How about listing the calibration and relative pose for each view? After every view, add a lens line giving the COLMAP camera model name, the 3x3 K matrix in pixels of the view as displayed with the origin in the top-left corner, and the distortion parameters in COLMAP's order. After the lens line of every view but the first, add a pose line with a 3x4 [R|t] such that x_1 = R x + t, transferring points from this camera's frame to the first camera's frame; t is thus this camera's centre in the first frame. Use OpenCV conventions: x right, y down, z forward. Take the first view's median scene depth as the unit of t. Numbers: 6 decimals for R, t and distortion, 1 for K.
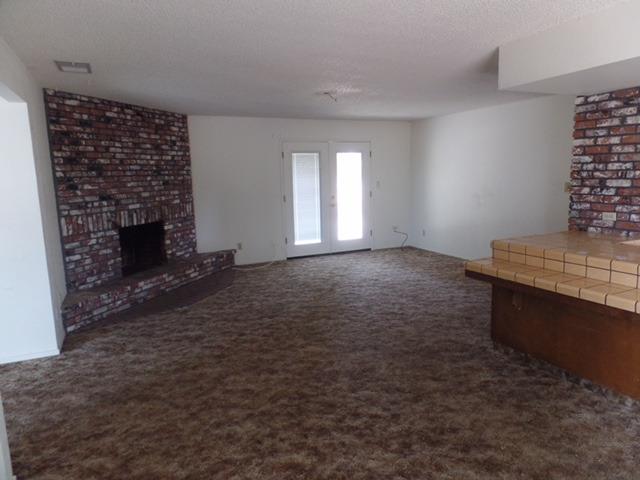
lens RADIAL K [[440.8, 0, 321.7], [0, 440.8, 240.7], [0, 0, 1]] dist [-0.001469, 0.000979]
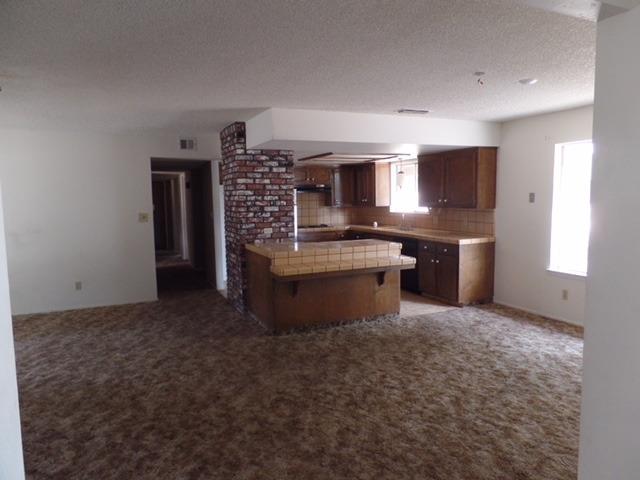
lens RADIAL K [[440.8, 0, 324.2], [0, 440.8, 244.1], [0, 0, 1]] dist [-0.001469, 0.000979]
pose [[0.005850, -0.080716, 0.996720, -0.716403], [0.167776, 0.982687, 0.078595, -0.080610], [-0.985808, 0.166766, 0.019291, 0.654892]]
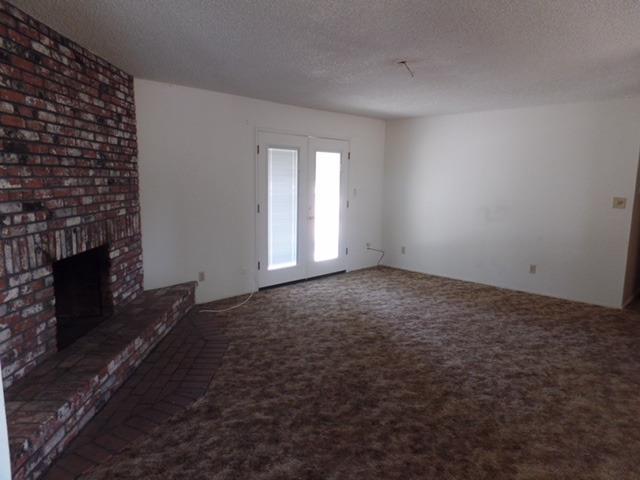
lens RADIAL K [[440.8, 0, 323.2], [0, 440.8, 241.7], [0, 0, 1]] dist [-0.001469, 0.000979]
pose [[0.934107, -0.011483, 0.356809, -0.415020], [0.016265, 0.999814, -0.010405, -0.051975], [-0.356623, 0.015523, 0.934119, 0.459444]]
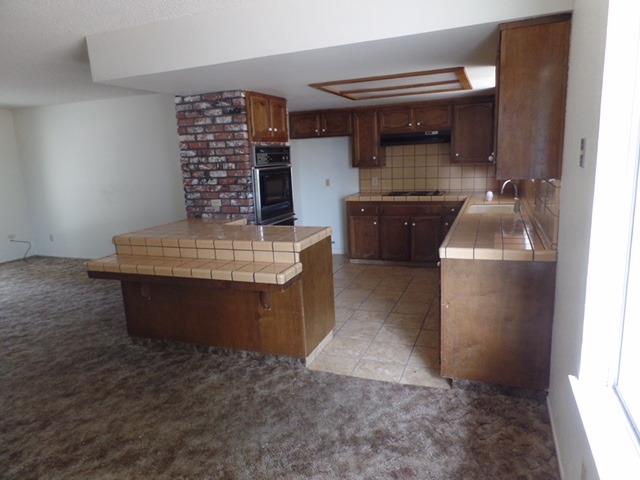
lens RADIAL K [[440.8, 0, 322.0], [0, 440.8, 242.7], [0, 0, 1]] dist [-0.001469, 0.000979]
pose [[0.722276, -0.139400, 0.677410, 0.045142], [0.129410, 0.989417, 0.065625, 0.006719], [-0.679389, 0.040265, 0.732672, -0.028118]]
